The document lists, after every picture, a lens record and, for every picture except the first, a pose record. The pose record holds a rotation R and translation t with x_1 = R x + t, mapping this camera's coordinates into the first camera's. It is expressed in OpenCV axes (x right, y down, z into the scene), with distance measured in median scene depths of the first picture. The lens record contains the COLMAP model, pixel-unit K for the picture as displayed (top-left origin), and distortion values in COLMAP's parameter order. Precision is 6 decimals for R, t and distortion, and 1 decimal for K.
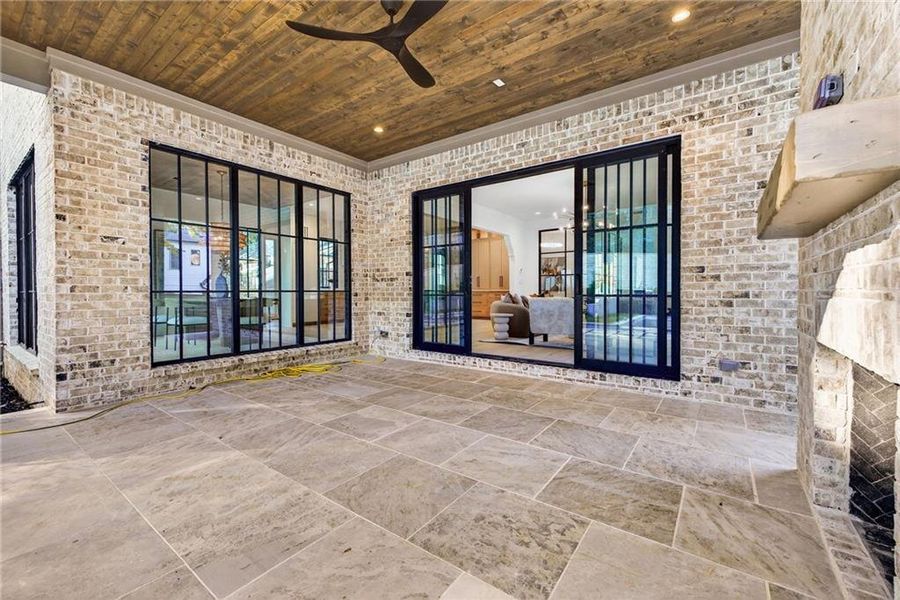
lens RADIAL K [[374.1, 0, 448.4], [0, 374.1, 294.9], [0, 0, 1]] dist [0.009699, -0.000540]
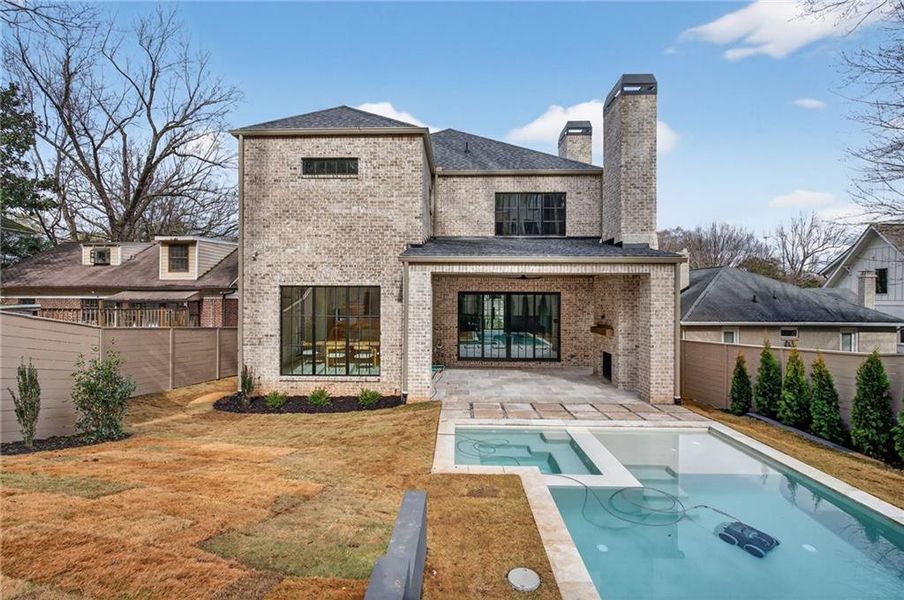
lens RADIAL K [[426.3, 0, 444.8], [0, 426.3, 300.9], [0, 0, 1]] dist [-0.000728, -0.002018]
pose [[0.817795, 0.004134, 0.575495, -2.680122], [-0.002013, 0.999989, -0.004322, -0.333957], [-0.575506, 0.002376, 0.817794, -1.710921]]
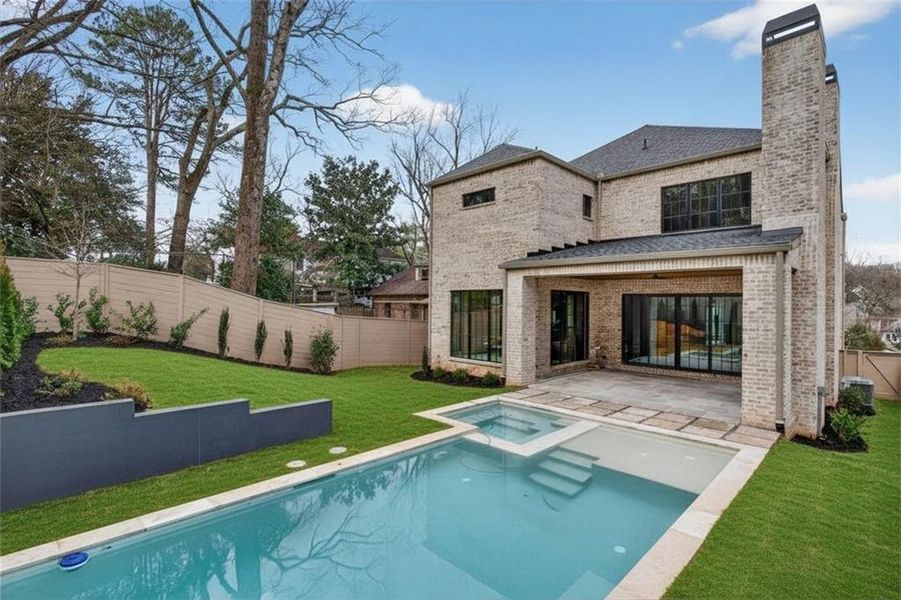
lens RADIAL K [[424.9, 0, 449.3], [0, 424.9, 298.1], [0, 0, 1]] dist [-0.000728, -0.002018]
pose [[0.989938, 0.009919, -0.141153, -1.262864], [-0.013369, 0.999634, -0.023512, -0.284307], [0.140868, 0.025163, 0.989709, -2.678236]]
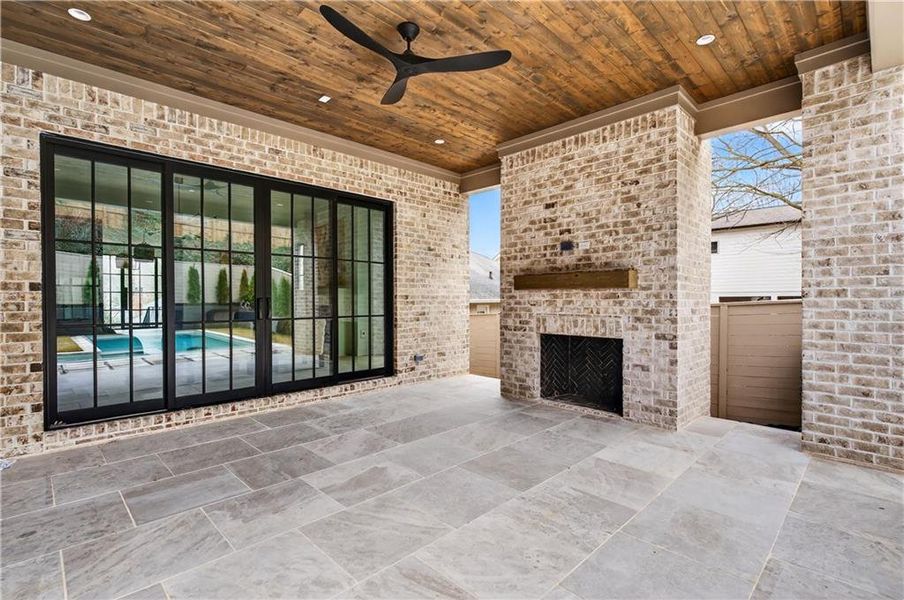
lens RADIAL K [[426.3, 0, 447.1], [0, 426.3, 302.4], [0, 0, 1]] dist [-0.000728, -0.002018]
pose [[0.155999, -0.004590, 0.987747, -0.980276], [0.011772, 0.999927, 0.002787, -0.049822], [-0.987687, 0.011193, 0.156041, 0.579070]]
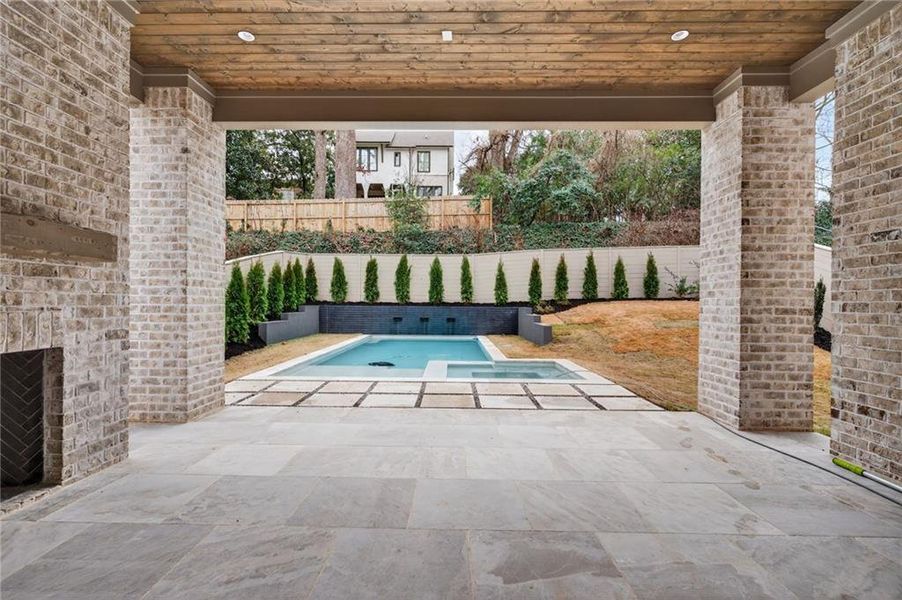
lens RADIAL K [[425.4, 0, 445.1], [0, 425.4, 303.9], [0, 0, 1]] dist [-0.000728, -0.002018]
pose [[-0.814129, -0.002929, -0.580677, 0.211360], [-0.012417, 0.999846, 0.012366, -0.023513], [0.580552, 0.017278, -0.814040, 1.214695]]
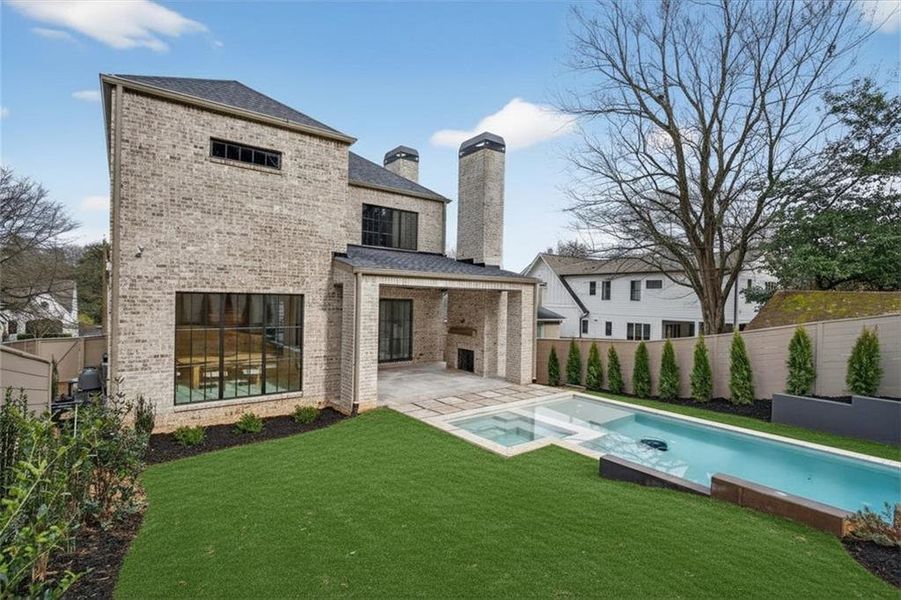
lens RADIAL K [[424.9, 0, 446.9], [0, 424.9, 302.5], [0, 0, 1]] dist [-0.000728, -0.002018]
pose [[0.276608, 0.001390, 0.960982, -3.808151], [-0.009700, 0.999952, 0.001346, -0.414795], [-0.960934, -0.009693, 0.276608, -0.632491]]
